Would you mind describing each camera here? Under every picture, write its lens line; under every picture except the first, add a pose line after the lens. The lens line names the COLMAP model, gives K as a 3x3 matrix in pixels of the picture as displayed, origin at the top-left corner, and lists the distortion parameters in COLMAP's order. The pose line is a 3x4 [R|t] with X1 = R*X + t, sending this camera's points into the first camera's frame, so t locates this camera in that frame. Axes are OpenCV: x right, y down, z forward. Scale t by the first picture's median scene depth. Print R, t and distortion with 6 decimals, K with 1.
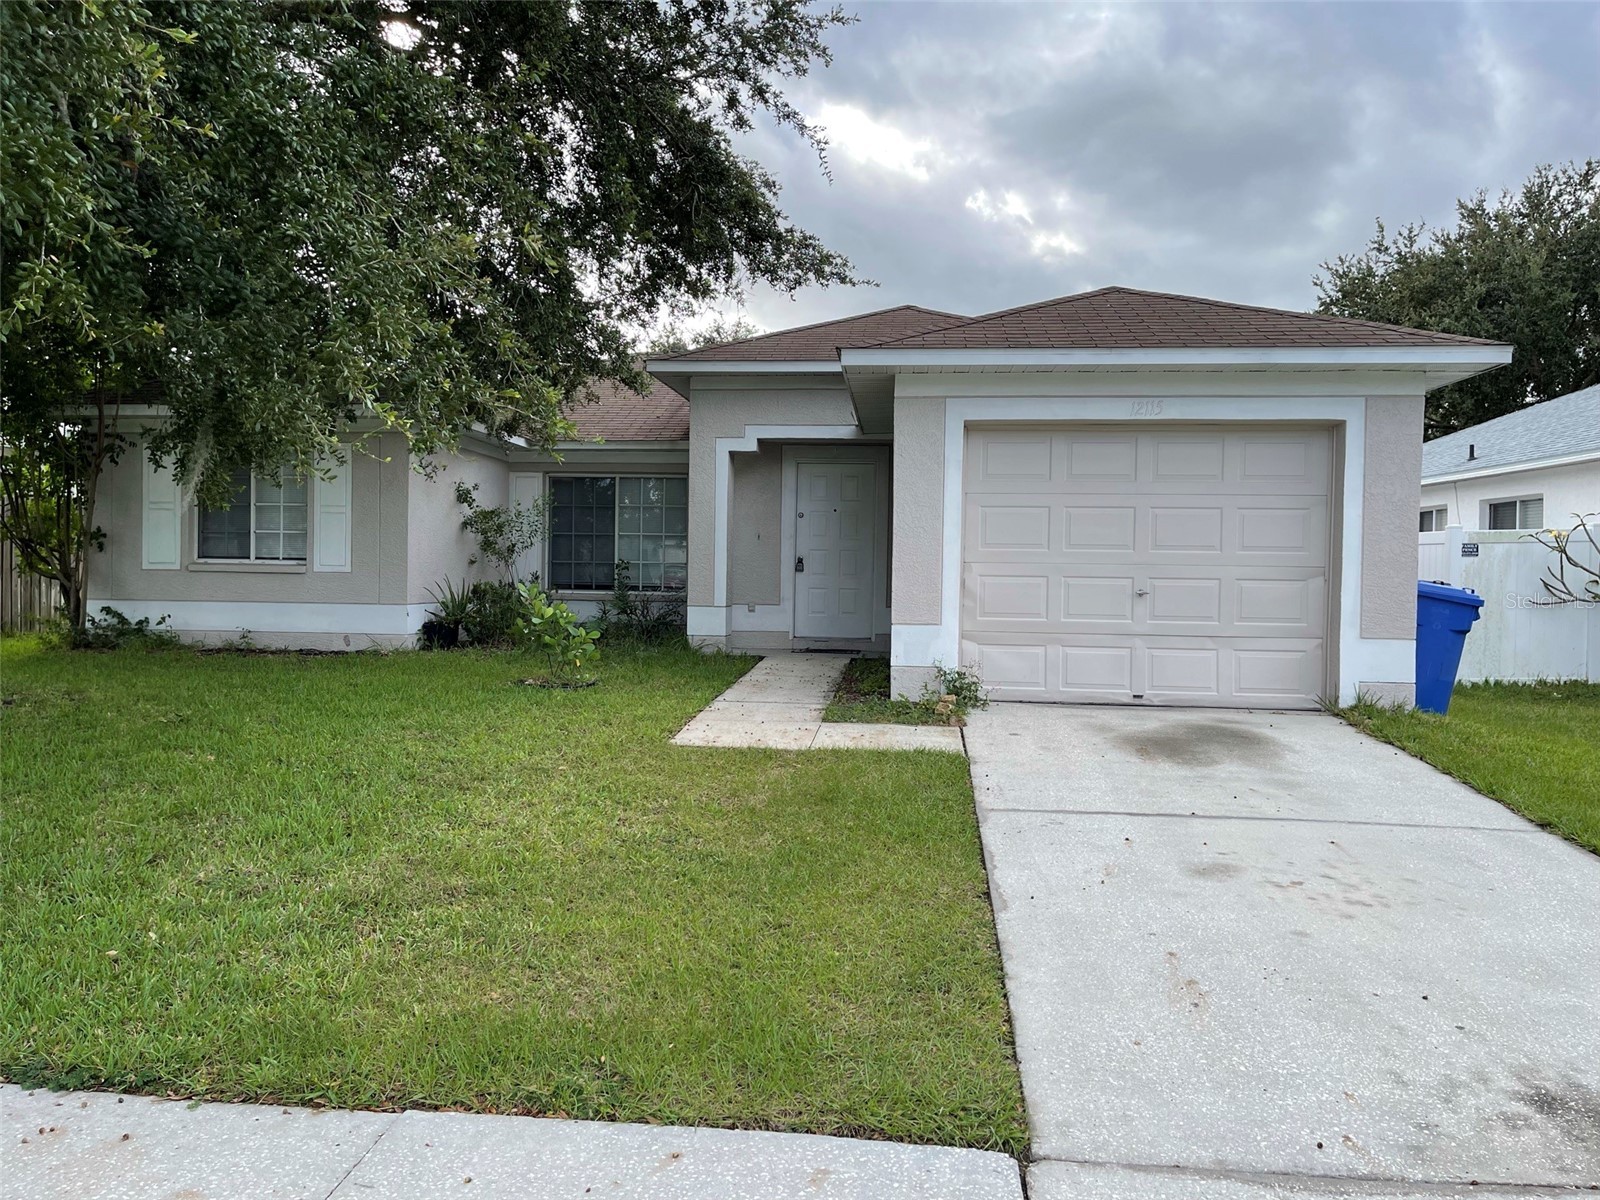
lens RADIAL K [[1214.6, 0, 792.7], [0, 1214.6, 586.6], [0, 0, 1]] dist [0.062984, -0.079700]
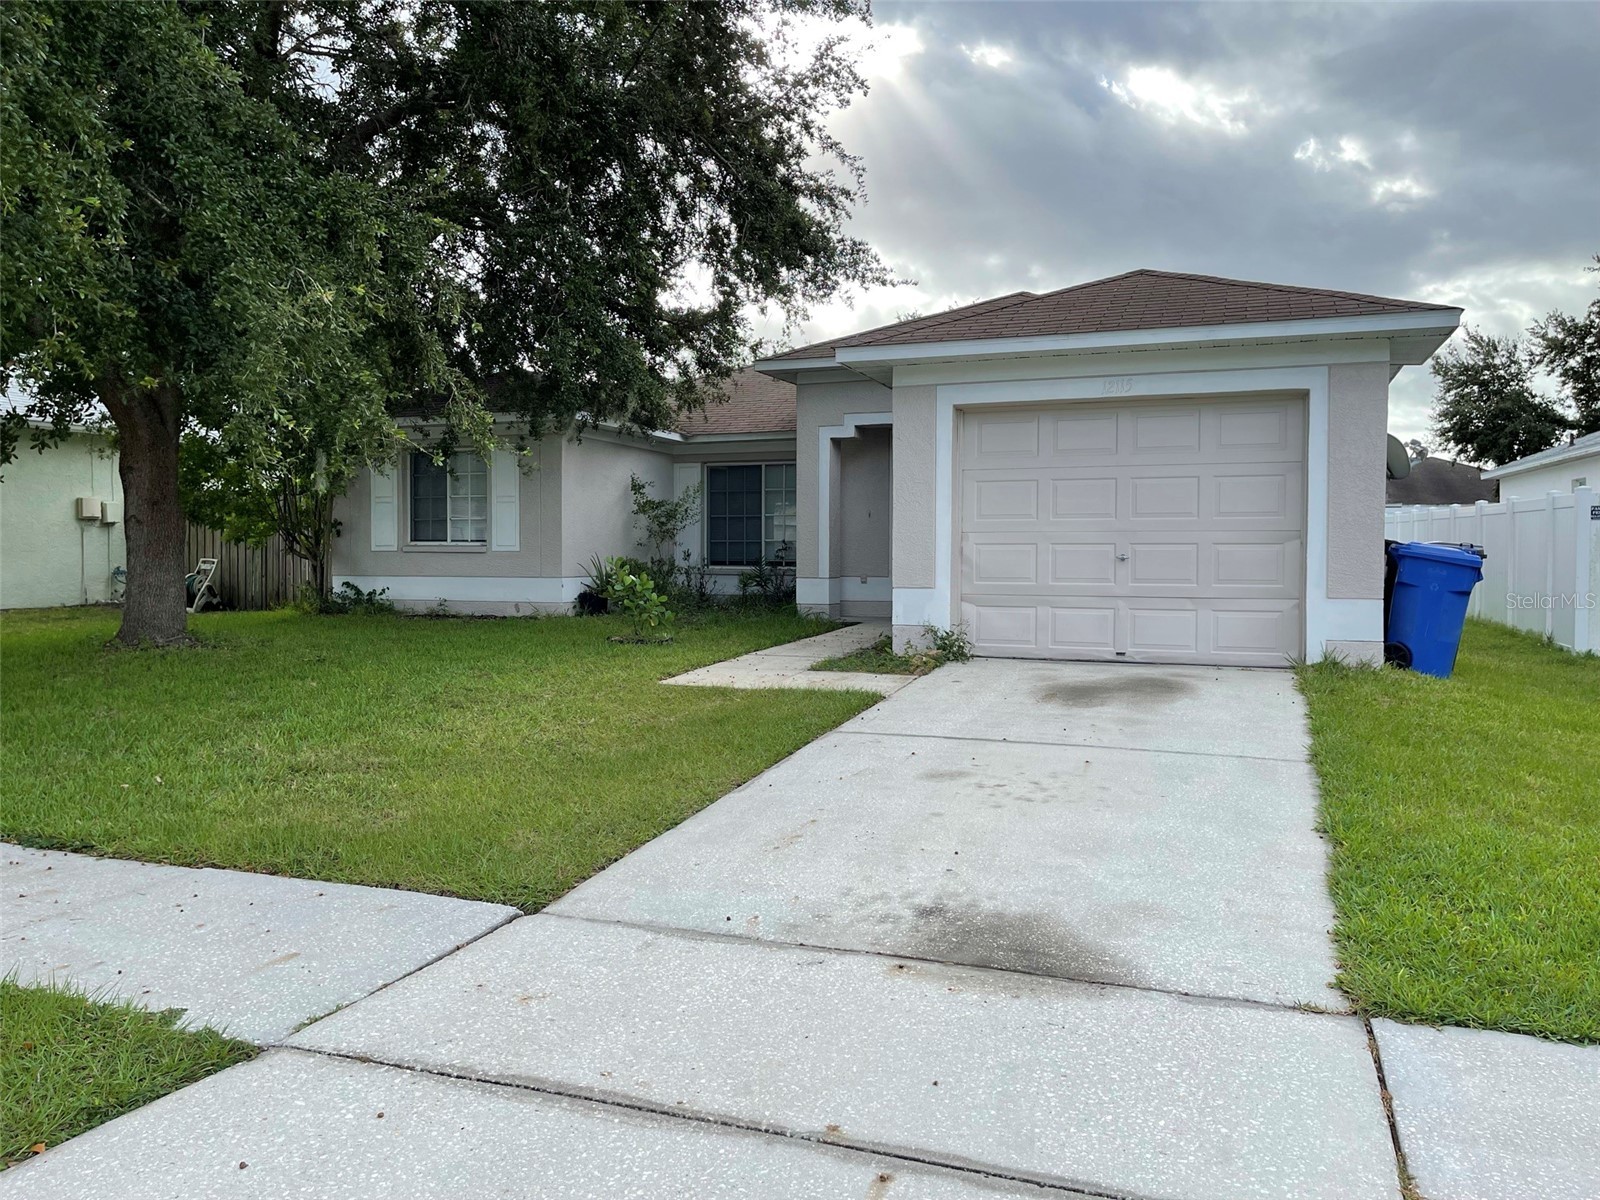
lens RADIAL K [[1214.6, 0, 795.7], [0, 1214.6, 593.0], [0, 0, 1]] dist [0.062984, -0.079700]
pose [[0.965410, -0.004054, -0.260705, 0.263535], [0.008805, 0.999816, 0.017059, 0.014089], [0.260588, -0.018765, 0.965268, -0.107163]]
